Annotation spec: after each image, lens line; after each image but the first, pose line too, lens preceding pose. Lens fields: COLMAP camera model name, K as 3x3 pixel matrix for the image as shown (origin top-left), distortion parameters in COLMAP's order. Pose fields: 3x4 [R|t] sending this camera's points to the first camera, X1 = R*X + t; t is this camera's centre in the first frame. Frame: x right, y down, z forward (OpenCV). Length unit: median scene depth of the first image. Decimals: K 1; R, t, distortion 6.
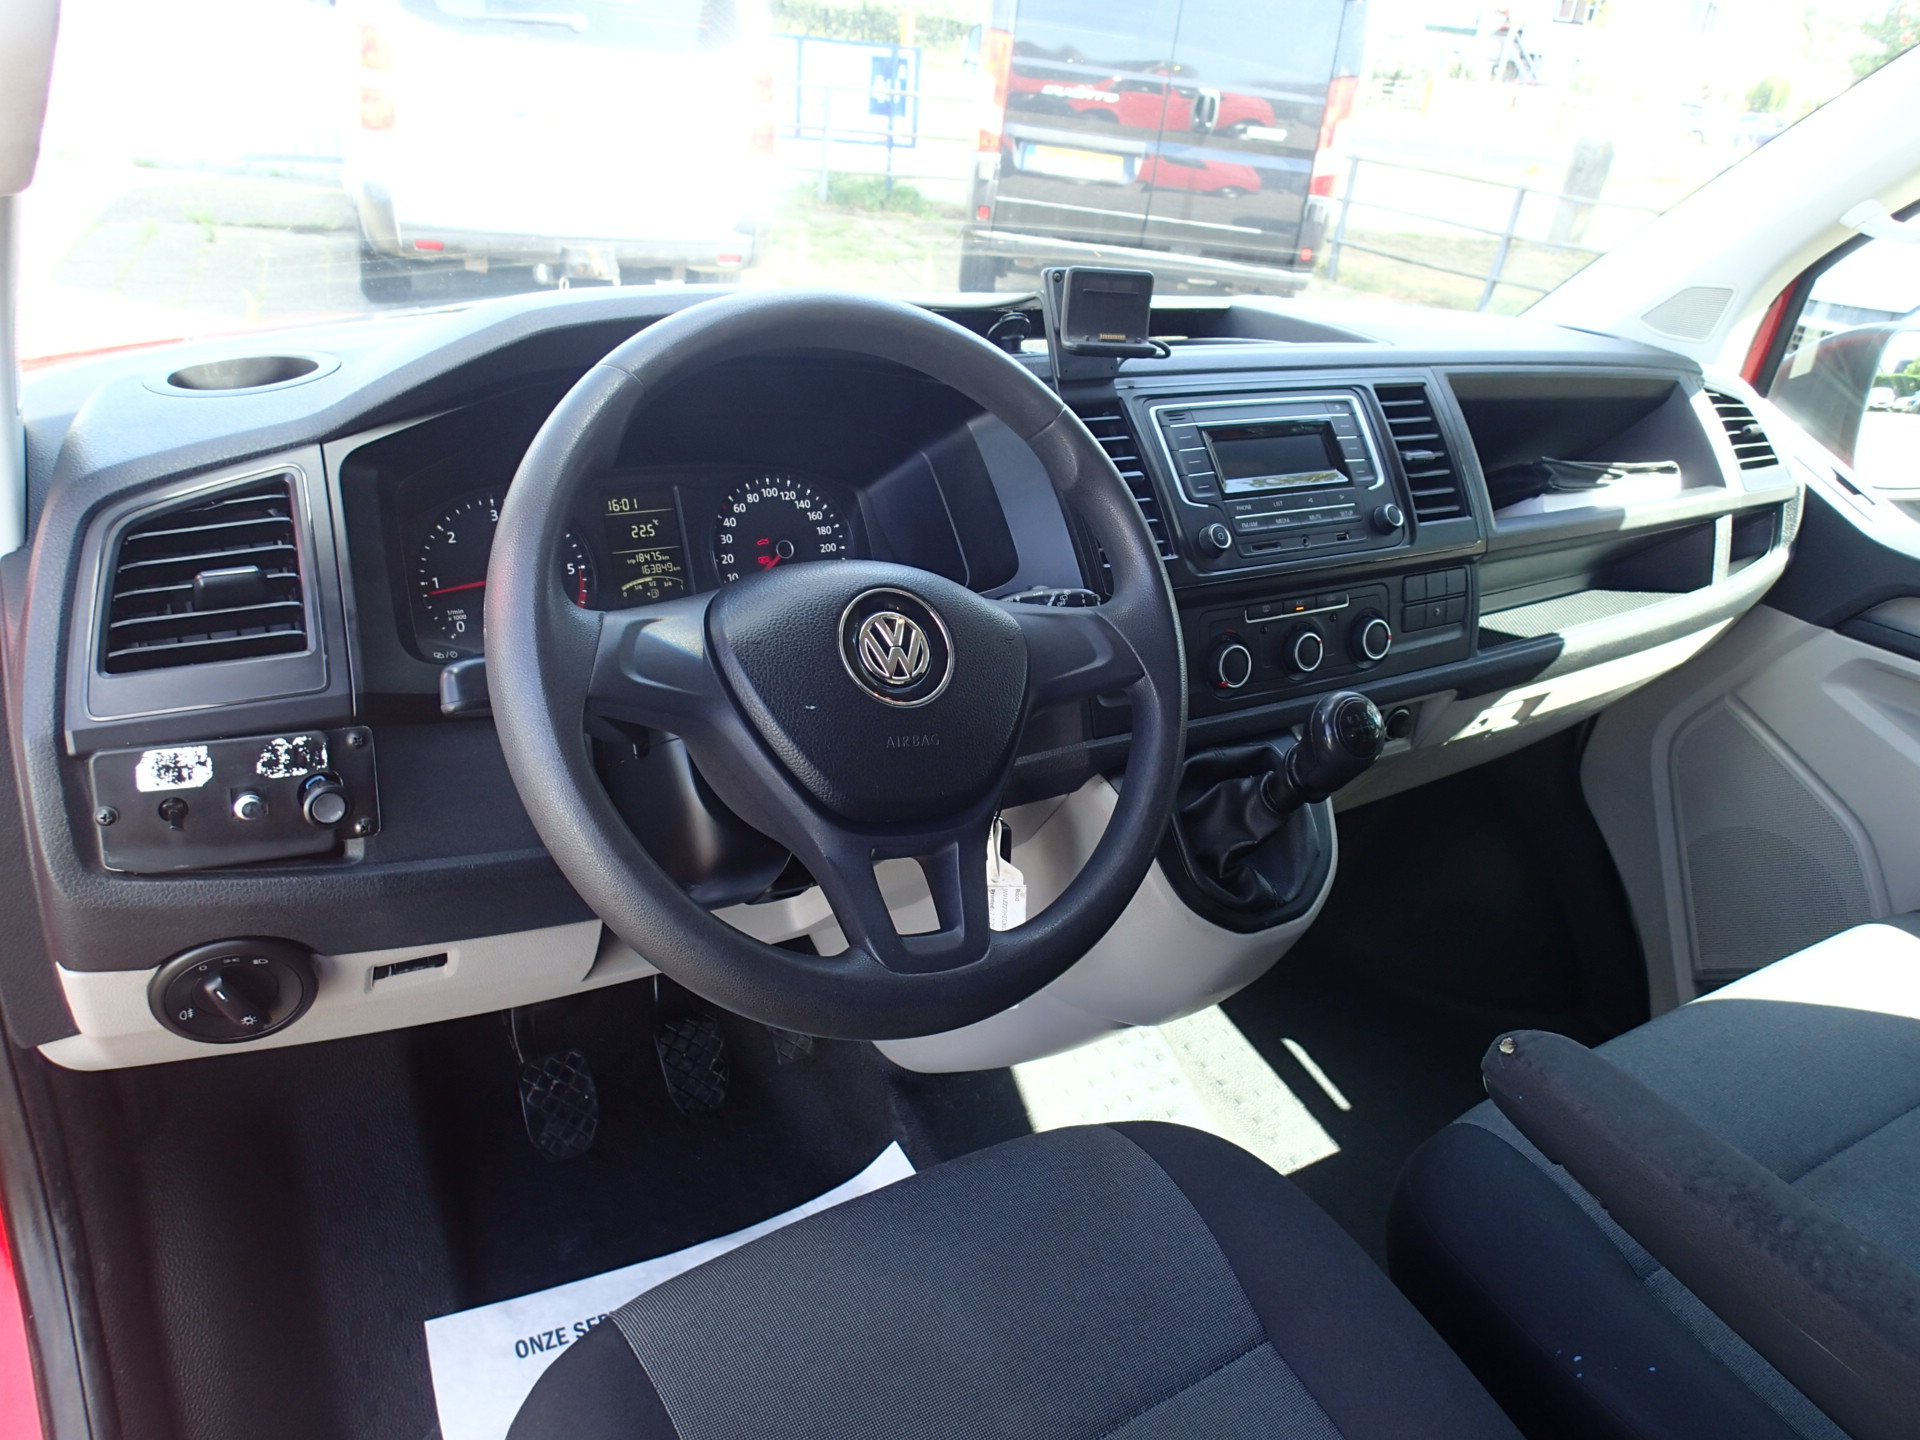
lens RADIAL K [[1464.8, 0, 965.0], [0, 1464.8, 723.9], [0, 0, 1]] dist [-0.005290, 0.000818]
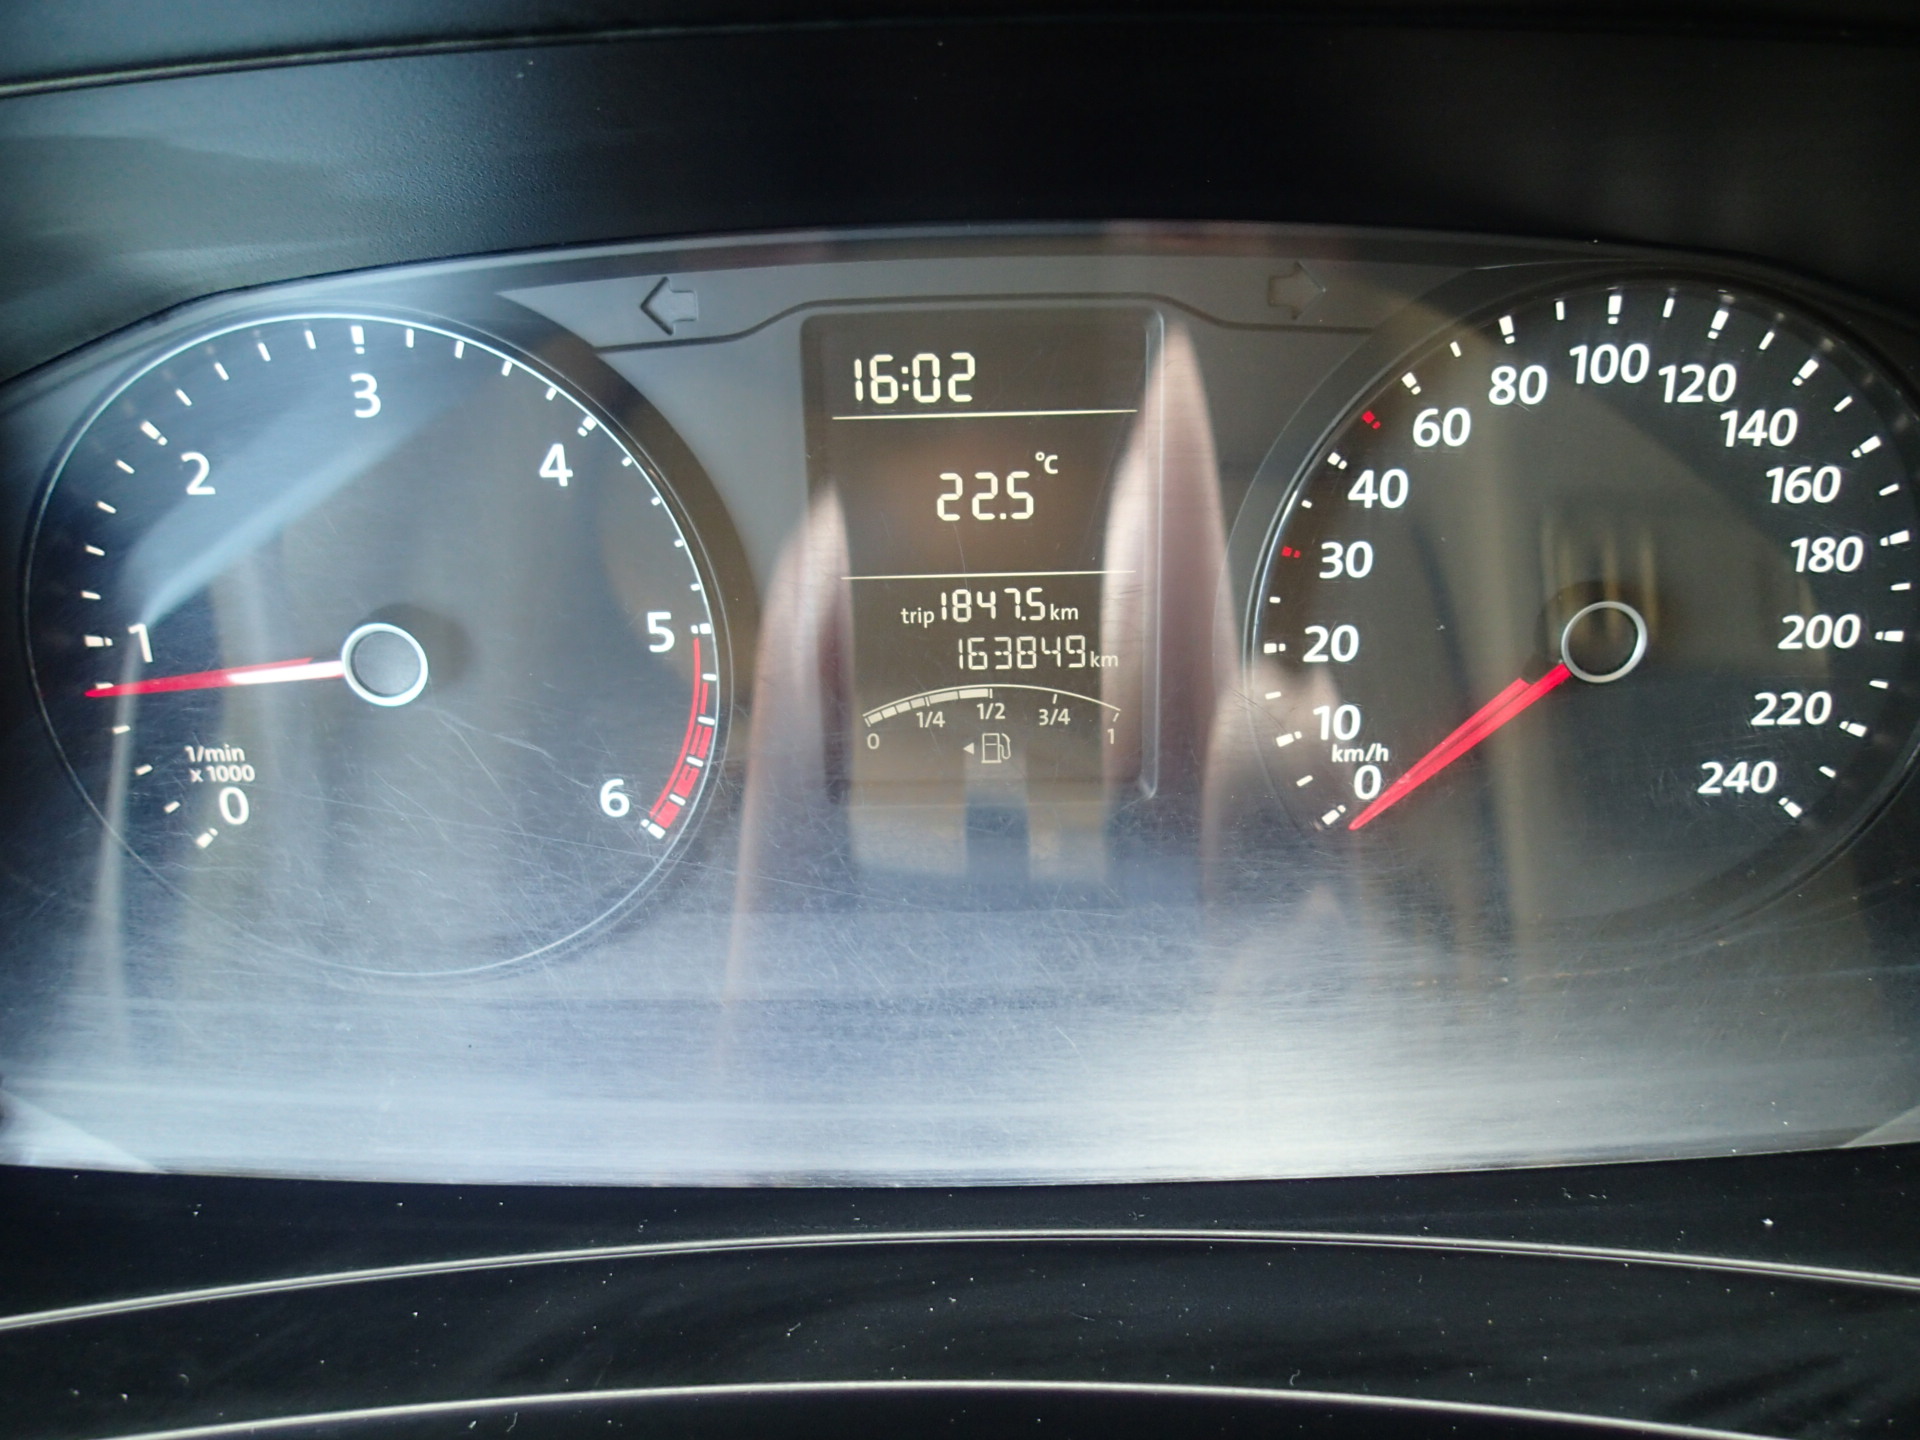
lens RADIAL K [[1464.8, 0, 965.0], [0, 1464.8, 723.9], [0, 0, 1]] dist [-0.005290, 0.000818]
pose [[0.830772, 0.296005, -0.471380, -0.095932], [-0.129503, 0.926422, 0.353512, -0.175559], [0.541339, -0.232643, 0.807979, 0.771007]]
